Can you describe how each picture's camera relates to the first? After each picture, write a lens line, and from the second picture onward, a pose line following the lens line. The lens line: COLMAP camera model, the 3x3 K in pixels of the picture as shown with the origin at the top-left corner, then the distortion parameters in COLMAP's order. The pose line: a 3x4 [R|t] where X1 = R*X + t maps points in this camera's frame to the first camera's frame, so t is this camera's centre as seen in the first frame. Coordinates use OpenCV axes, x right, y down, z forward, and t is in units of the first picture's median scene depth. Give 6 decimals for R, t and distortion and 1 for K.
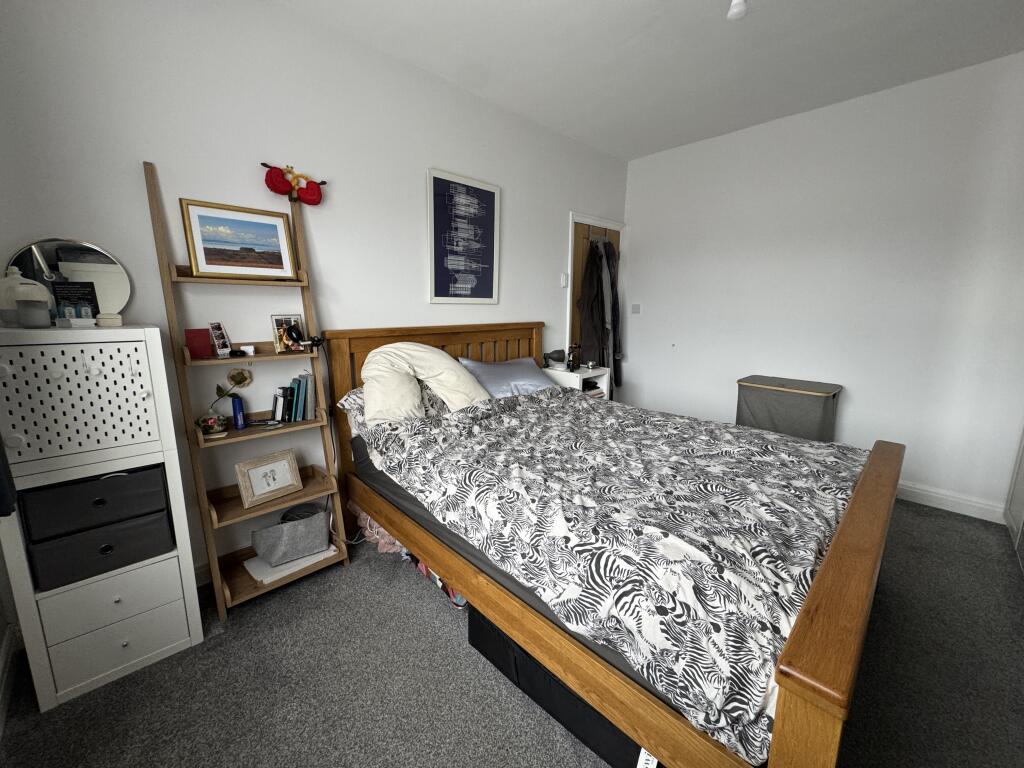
lens RADIAL K [[406.9, 0, 511.3], [0, 406.9, 384.5], [0, 0, 1]] dist [-0.003848, 0.000877]
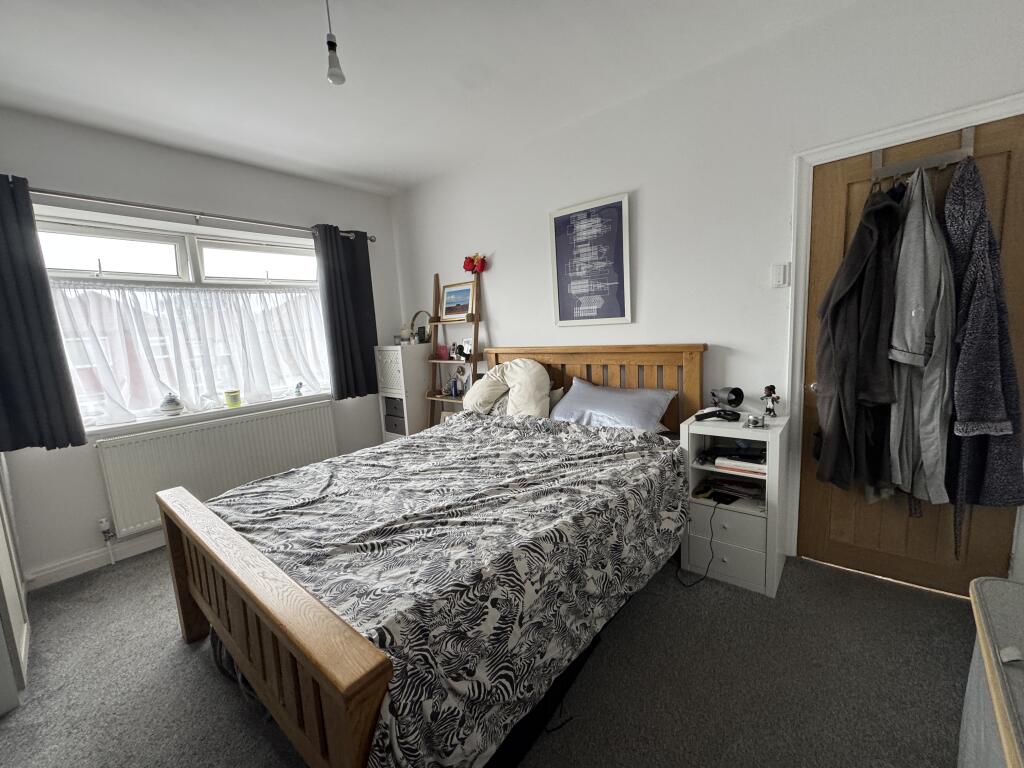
lens RADIAL K [[406.9, 0, 511.3], [0, 406.9, 384.5], [0, 0, 1]] dist [-0.003848, 0.000877]
pose [[0.094471, 0.128781, -0.987163, 0.929675], [-0.137387, 0.983796, 0.115195, -0.151389], [0.986002, 0.124740, 0.110633, 0.754891]]
